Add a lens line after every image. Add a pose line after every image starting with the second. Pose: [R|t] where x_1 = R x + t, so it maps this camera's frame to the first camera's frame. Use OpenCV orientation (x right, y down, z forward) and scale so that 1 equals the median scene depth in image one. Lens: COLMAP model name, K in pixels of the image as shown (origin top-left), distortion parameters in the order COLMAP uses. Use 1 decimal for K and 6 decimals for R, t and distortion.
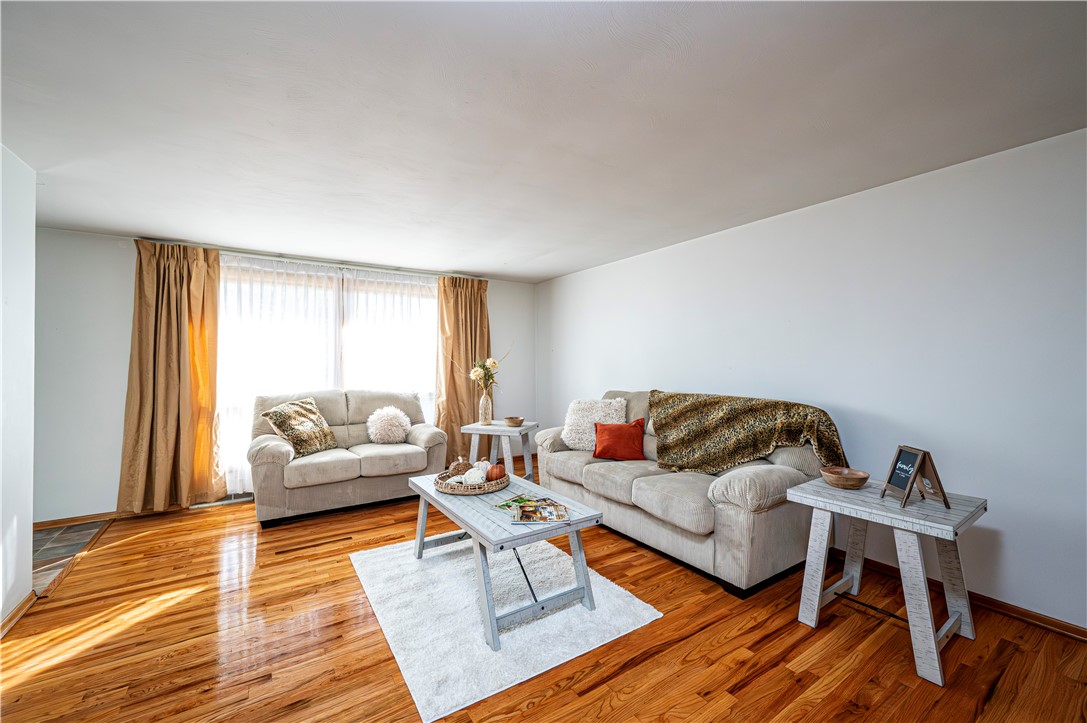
lens RADIAL K [[427.2, 0, 543.5], [0, 427.2, 361.5], [0, 0, 1]] dist [-0.000436, -0.000156]
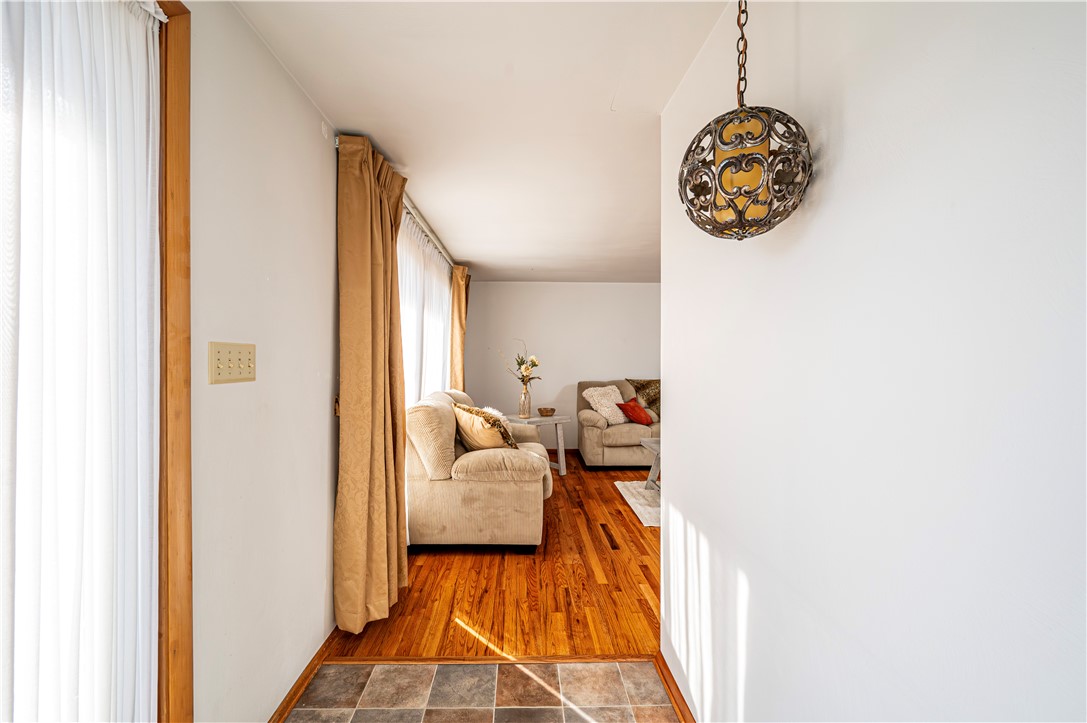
lens RADIAL K [[433.6, 0, 534.7], [0, 433.6, 350.5], [0, 0, 1]] dist [-0.001955, -0.000147]
pose [[0.535581, 0.025124, 0.844110, -1.494190], [-0.008822, 0.999669, -0.024157, 0.008762], [-0.844438, 0.005492, 0.535625, 0.573432]]
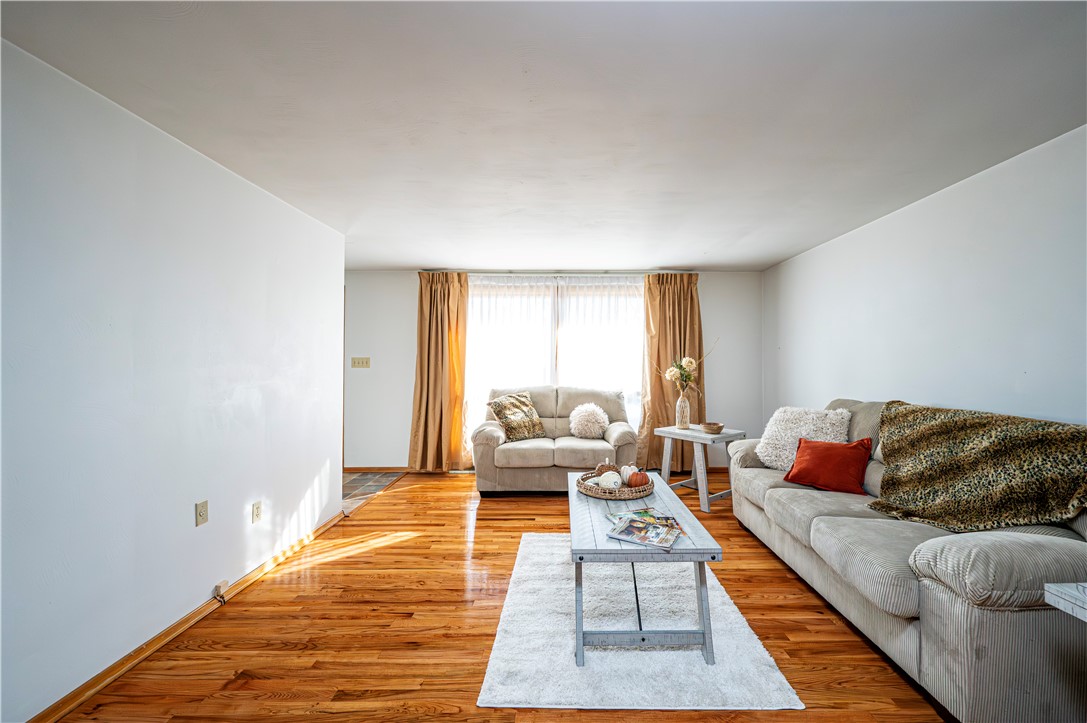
lens RADIAL K [[428.9, 0, 569.4], [0, 428.9, 359.6], [0, 0, 1]] dist [-0.000347, 0.000035]
pose [[0.841684, 0.001116, -0.539969, 0.234957], [-0.002300, 0.999996, -0.001518, -0.001112], [0.539966, 0.002520, 0.841683, 0.112679]]
